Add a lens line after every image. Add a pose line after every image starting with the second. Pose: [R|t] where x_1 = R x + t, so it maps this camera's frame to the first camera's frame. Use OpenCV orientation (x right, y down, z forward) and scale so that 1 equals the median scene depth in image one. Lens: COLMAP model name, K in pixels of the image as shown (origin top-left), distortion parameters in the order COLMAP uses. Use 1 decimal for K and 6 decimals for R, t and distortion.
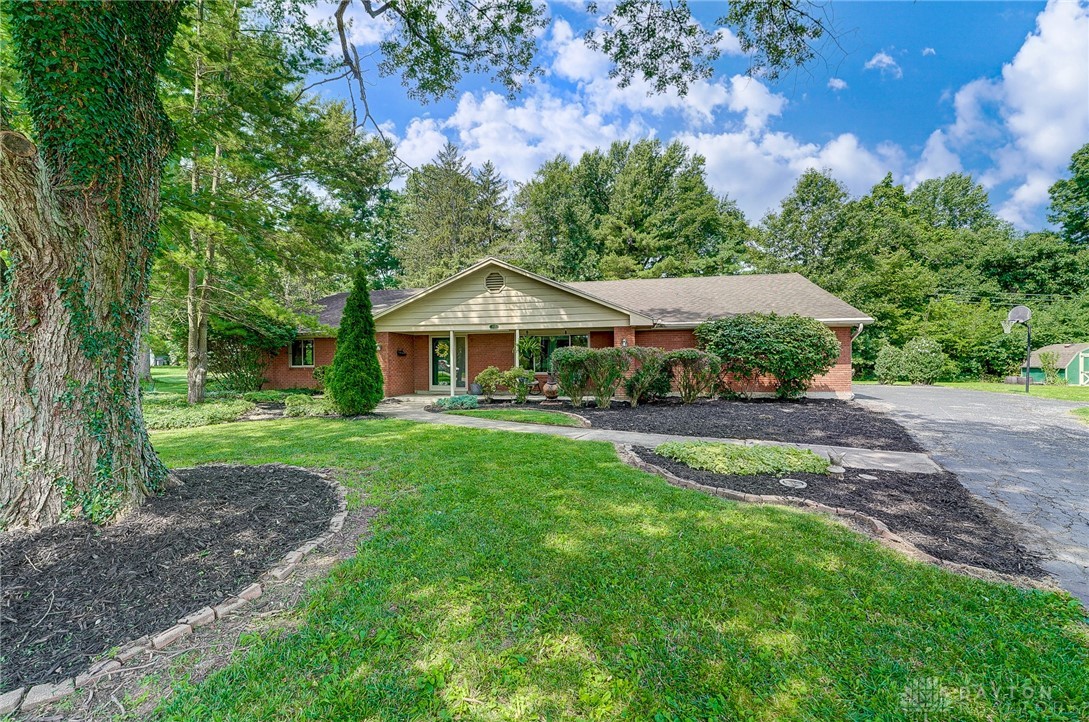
lens RADIAL K [[452.2, 0, 543.2], [0, 452.2, 364.6], [0, 0, 1]] dist [-0.032451, 0.003409]
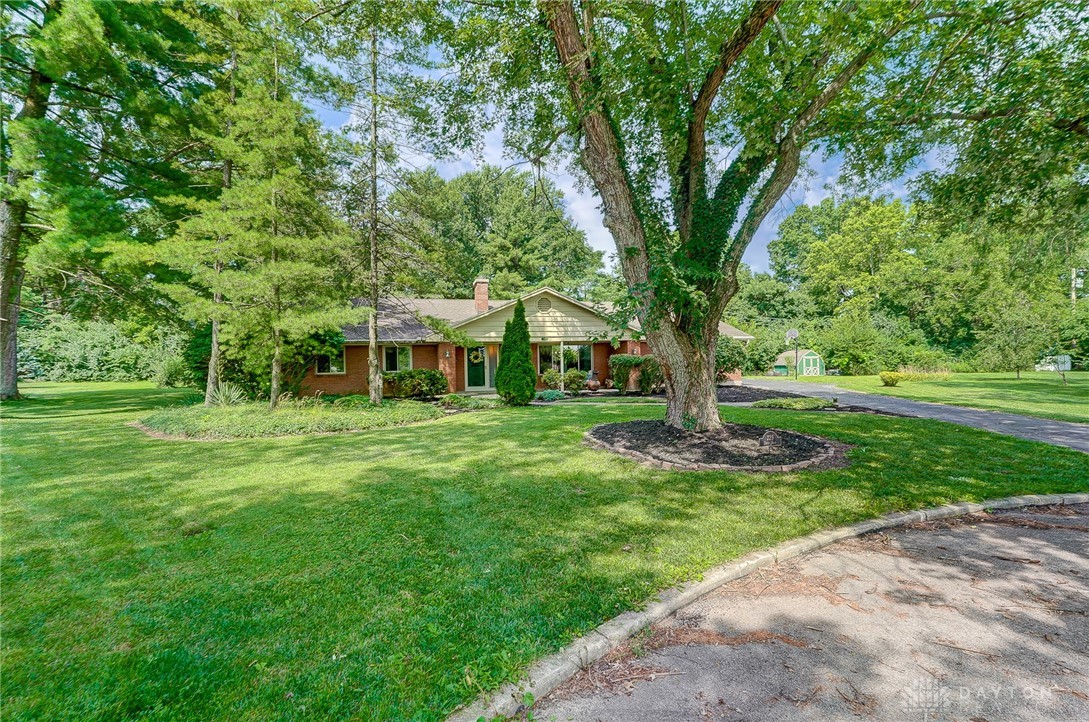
lens RADIAL K [[479.2, 0, 540.8], [0, 479.2, 364.3], [0, 0, 1]] dist [-0.017966, -0.000081]
pose [[0.888188, -0.012998, 0.459296, -0.686432], [0.019418, 0.999769, -0.009257, 0.002653], [-0.459069, 0.017140, 0.888235, -0.211706]]
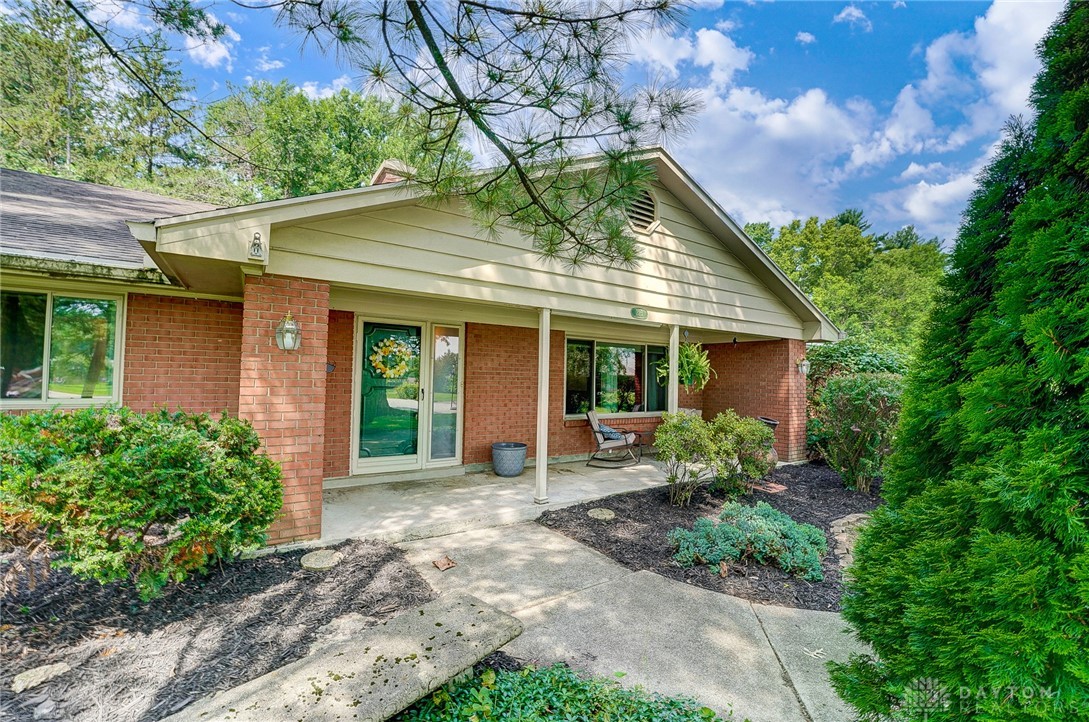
lens RADIAL K [[452.2, 0, 540.7], [0, 452.2, 363.5], [0, 0, 1]] dist [-0.032451, 0.003409]
pose [[0.708261, 0.044472, 0.704549, -0.414415], [-0.021508, 0.998910, -0.041430, -0.016933], [-0.705623, 0.014190, 0.708445, 0.695501]]
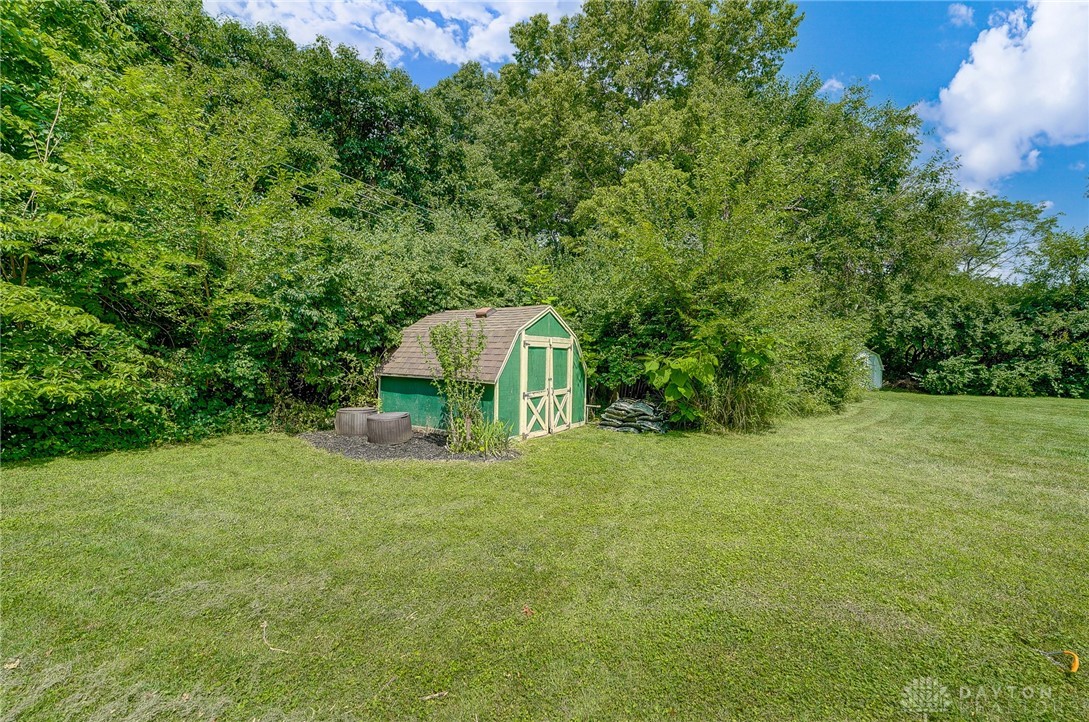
lens RADIAL K [[472.8, 0, 534.8], [0, 472.8, 354.1], [0, 0, 1]] dist [-0.004517, -0.000112]
pose [[0.387757, 0.010854, 0.921698, 1.323308], [-0.011540, 0.999909, -0.006920, -0.013633], [-0.921690, -0.007953, 0.387847, 1.227809]]
